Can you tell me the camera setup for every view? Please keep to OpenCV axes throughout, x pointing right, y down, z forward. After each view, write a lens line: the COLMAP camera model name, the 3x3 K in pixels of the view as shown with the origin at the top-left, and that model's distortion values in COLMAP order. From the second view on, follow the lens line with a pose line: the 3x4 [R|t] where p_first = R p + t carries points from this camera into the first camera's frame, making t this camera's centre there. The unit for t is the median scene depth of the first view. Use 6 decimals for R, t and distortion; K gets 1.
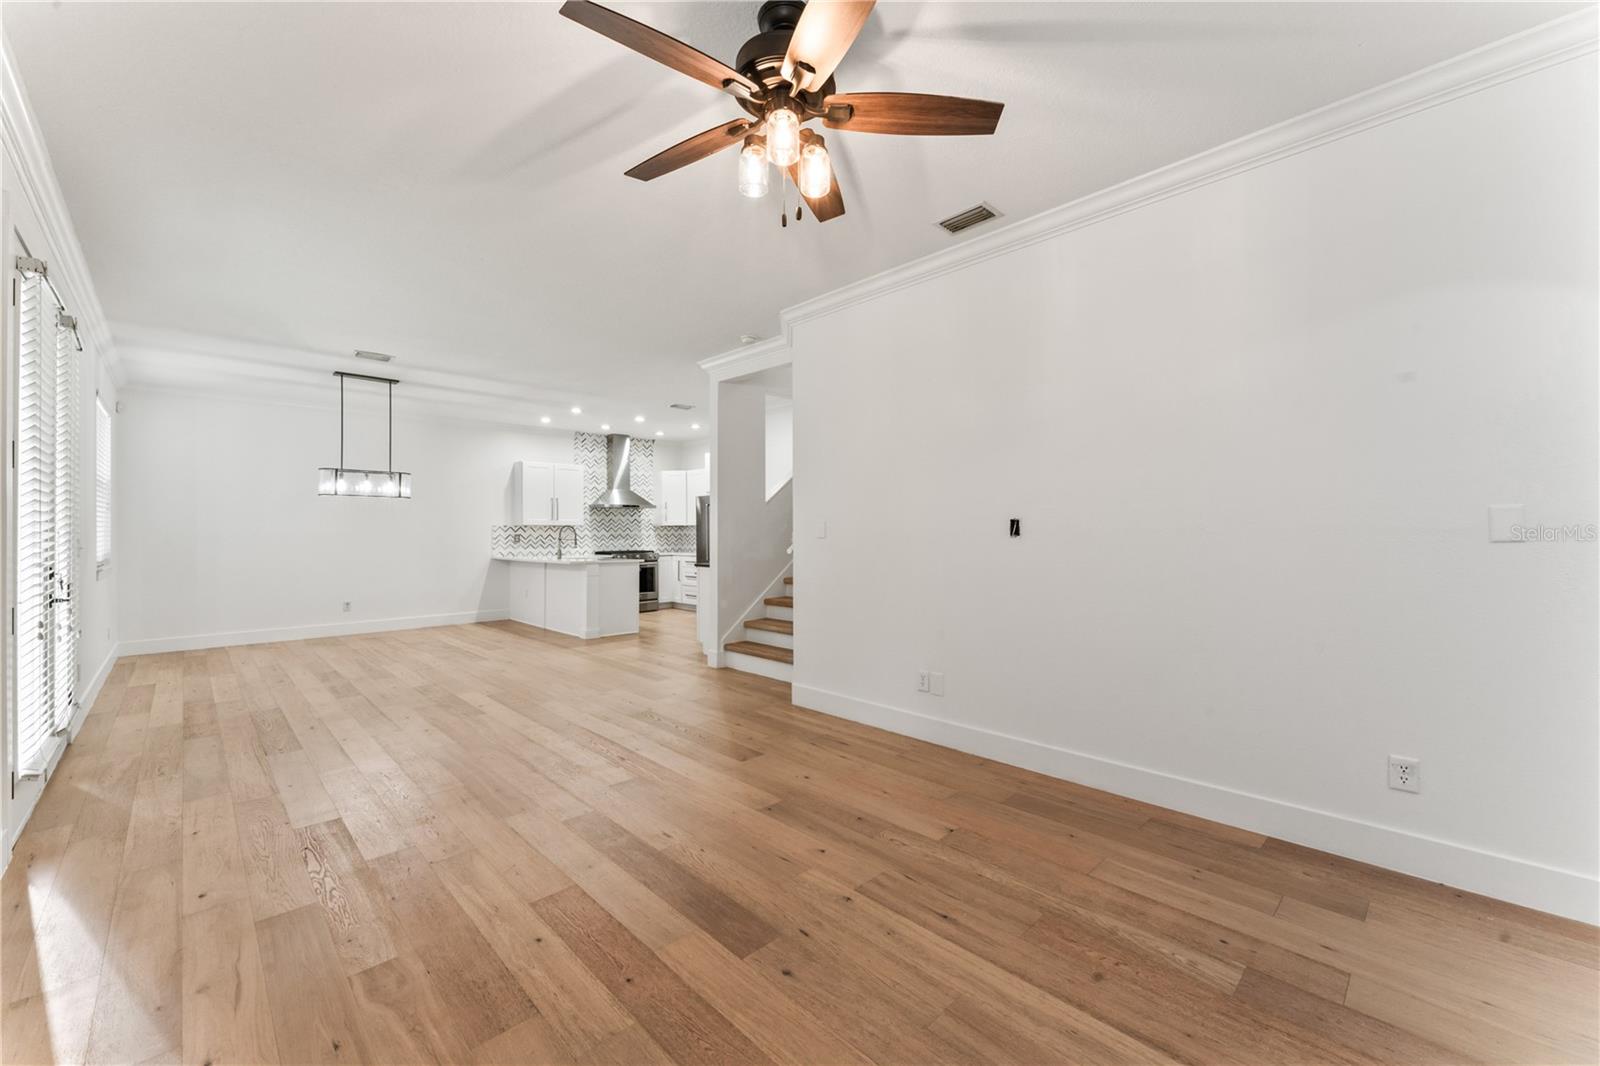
lens RADIAL K [[637.7, 0, 799.0], [0, 637.7, 531.5], [0, 0, 1]] dist [-0.007586, 0.000254]
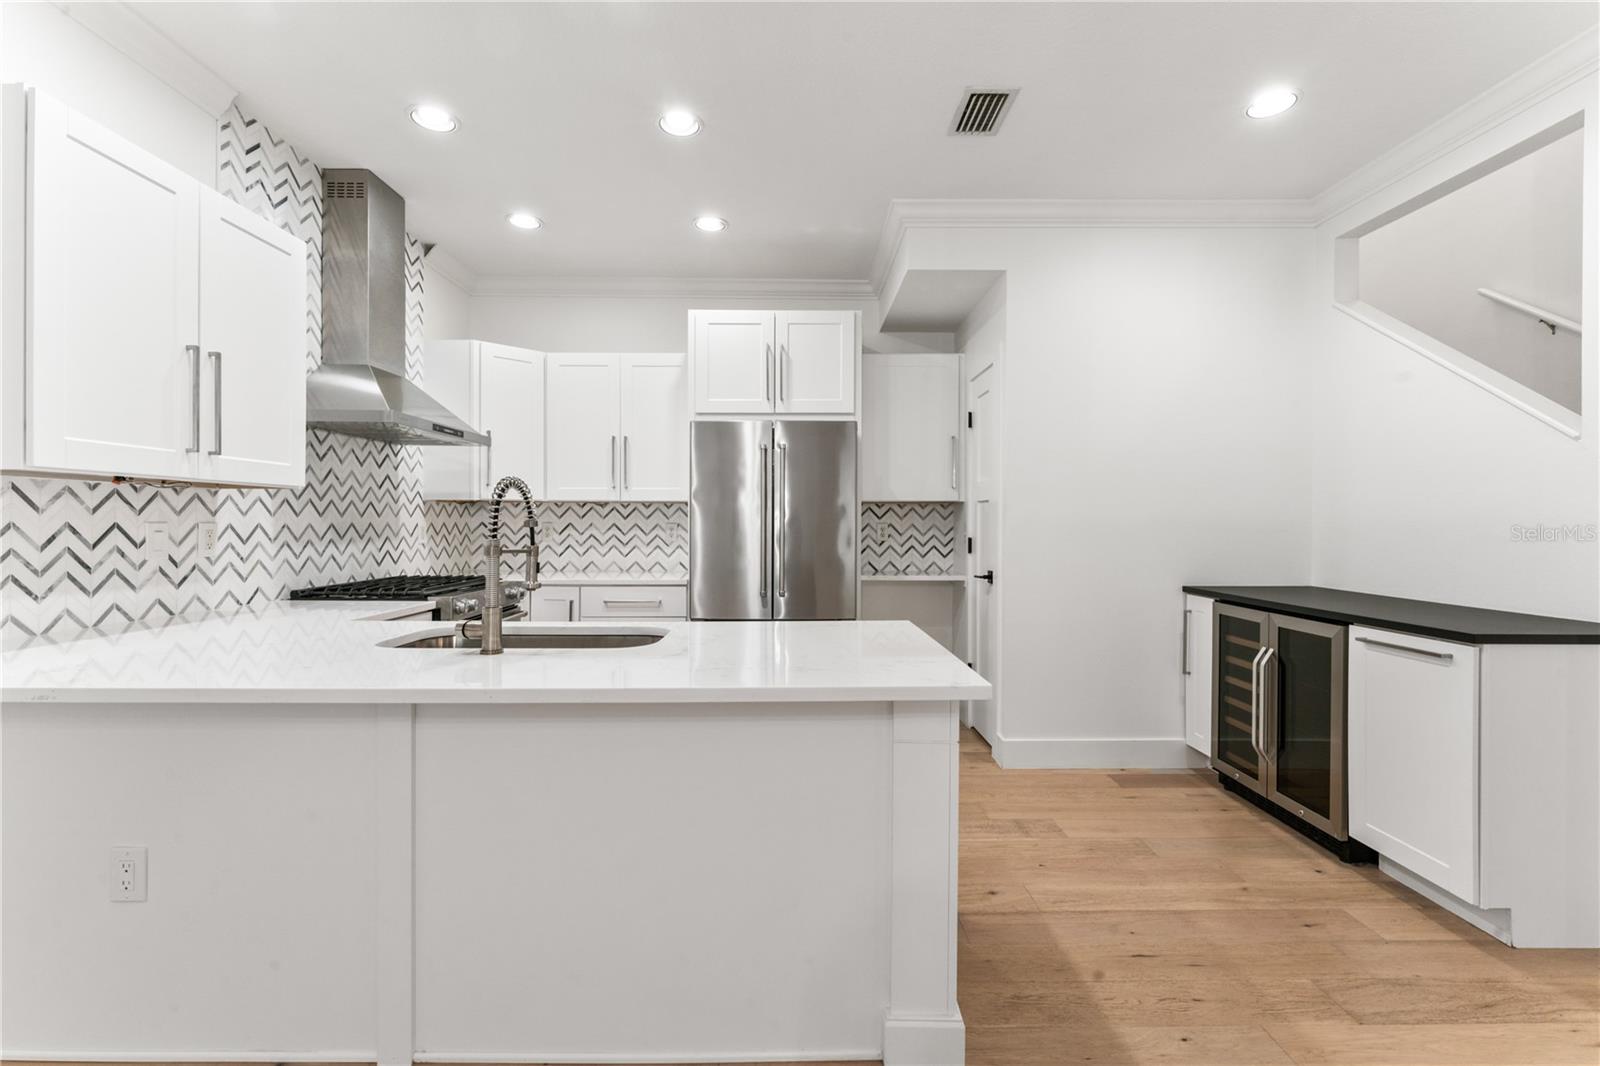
lens RADIAL K [[679.6, 0, 798.4], [0, 679.6, 527.4], [0, 0, 1]] dist [-0.007377, -0.000605]
pose [[0.685970, 0.001795, 0.727628, -0.972382], [-0.007871, 0.999957, 0.004954, 0.007219], [-0.727588, -0.009126, 0.685954, 1.679844]]
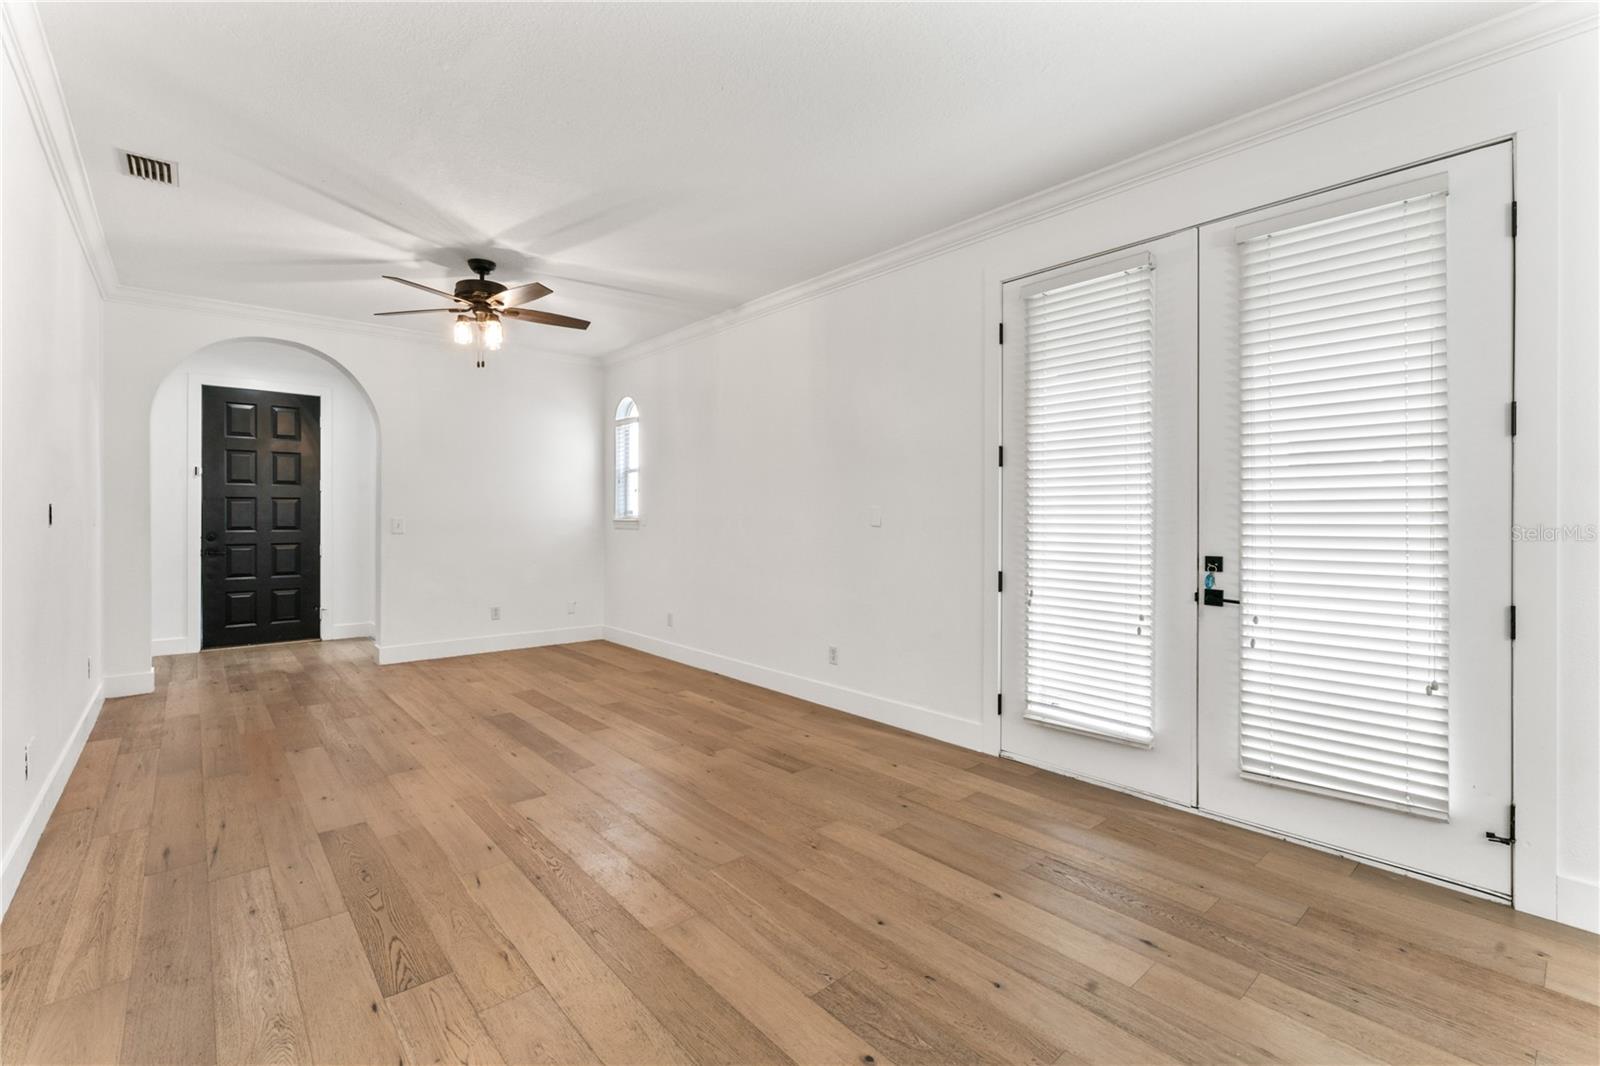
lens RADIAL K [[679.6, 0, 776.9], [0, 679.6, 515.1], [0, 0, 1]] dist [-0.007377, -0.000605]
pose [[-0.997555, 0.004763, 0.069718, -0.560241], [0.004357, 0.999973, -0.005973, 0.005616], [-0.069744, -0.005654, -0.997549, 1.567683]]
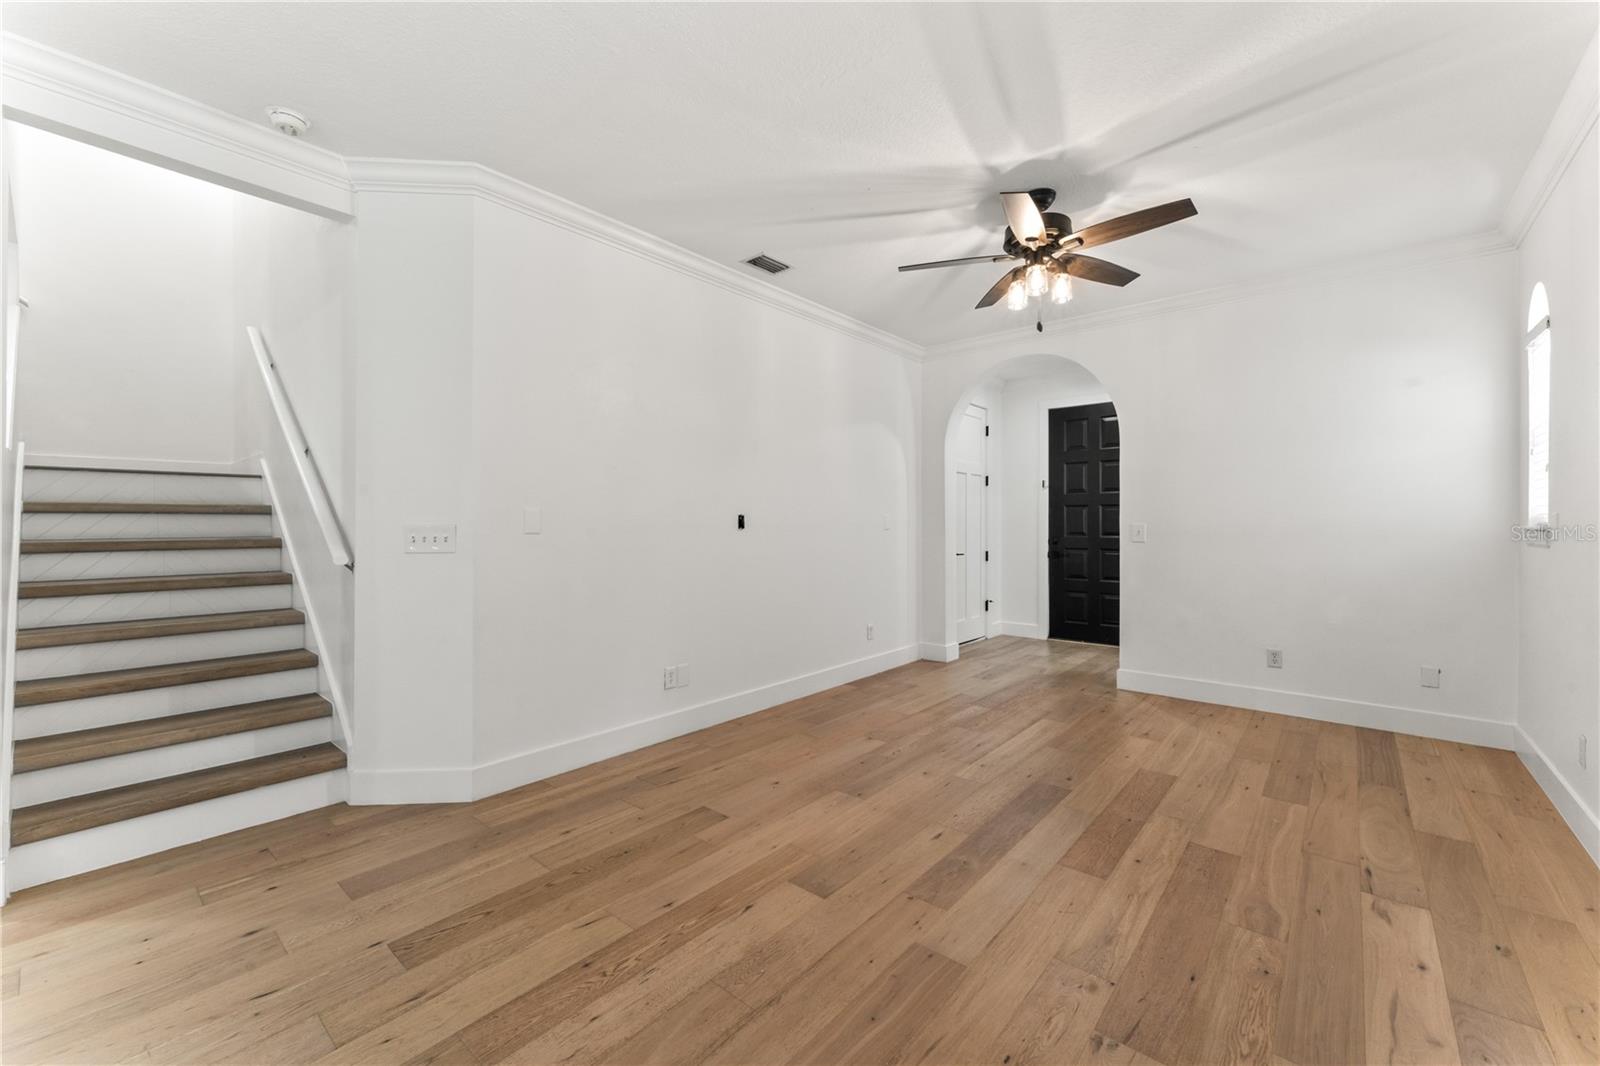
lens RADIAL K [[637.7, 0, 800.1], [0, 637.7, 521.6], [0, 0, 1]] dist [-0.007586, 0.000254]
pose [[-0.089264, 0.011067, 0.995947, -0.779063], [0.002625, 0.999937, -0.010876, 0.007277], [-0.996005, 0.001643, -0.089288, 0.872787]]
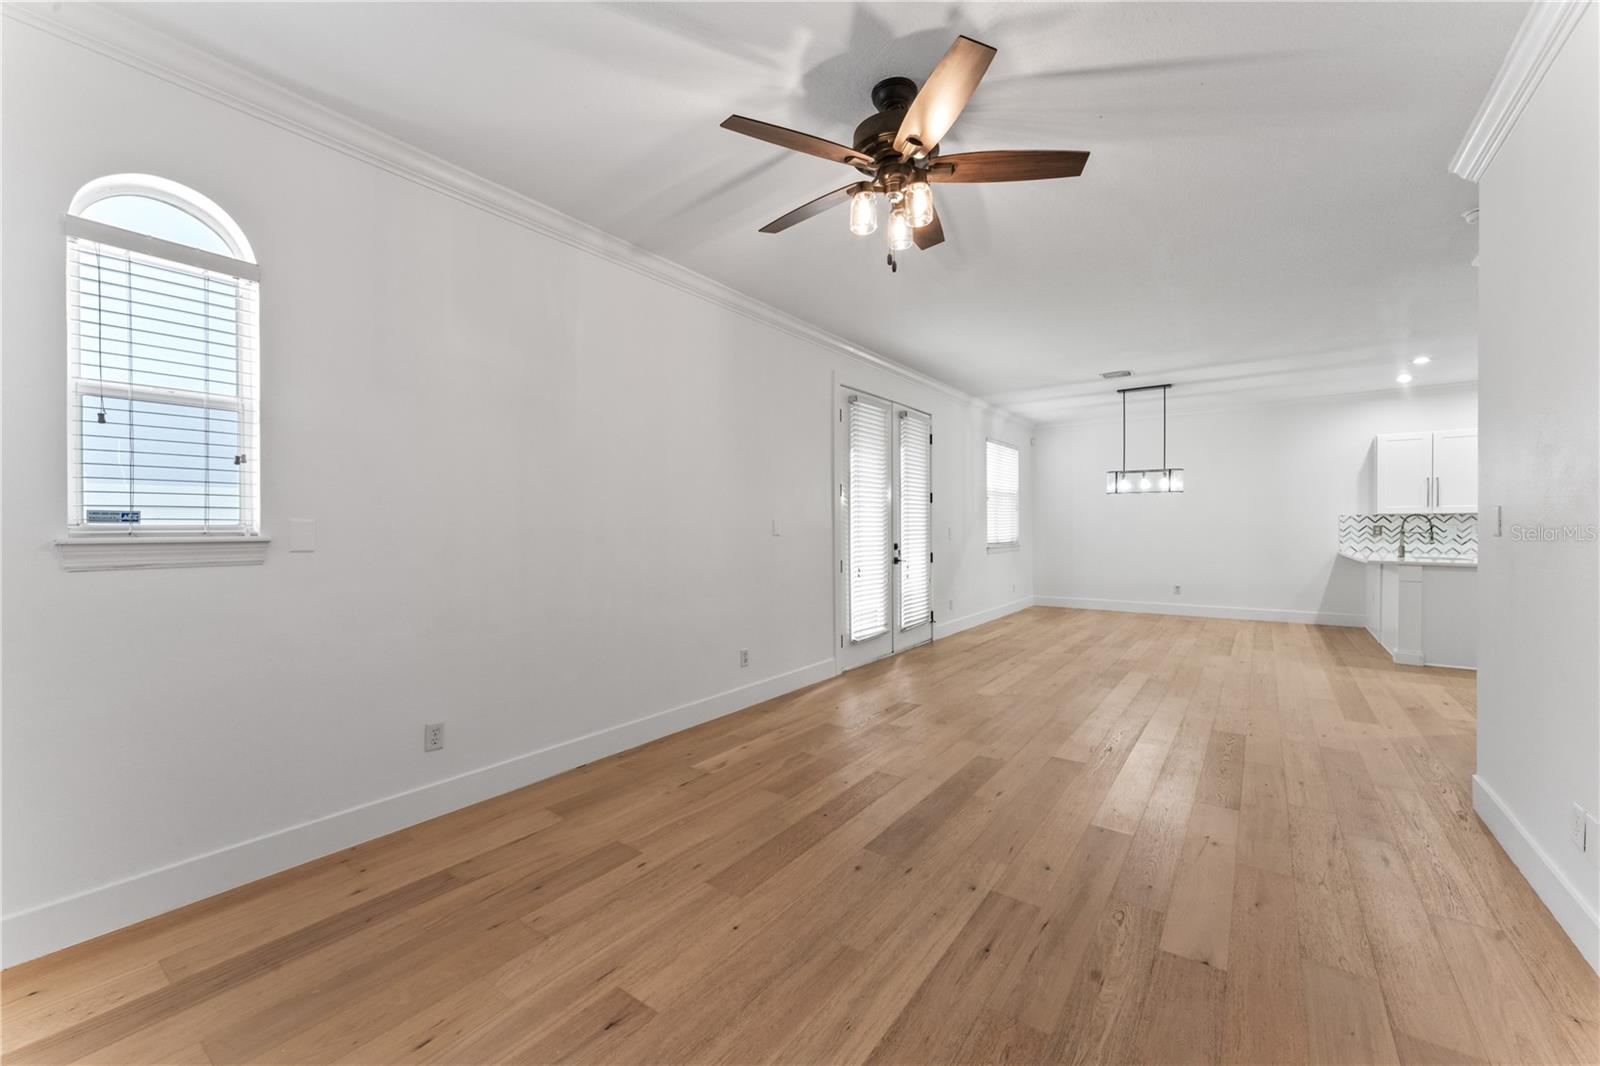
lens RADIAL K [[637.7, 0, 790.3], [0, 637.7, 530.4], [0, 0, 1]] dist [-0.007586, 0.000254]
pose [[0.152274, 0.009712, -0.988291, 0.576410], [0.005519, 0.999928, 0.010677, -0.004890], [0.988323, -0.007080, 0.152210, 0.311469]]
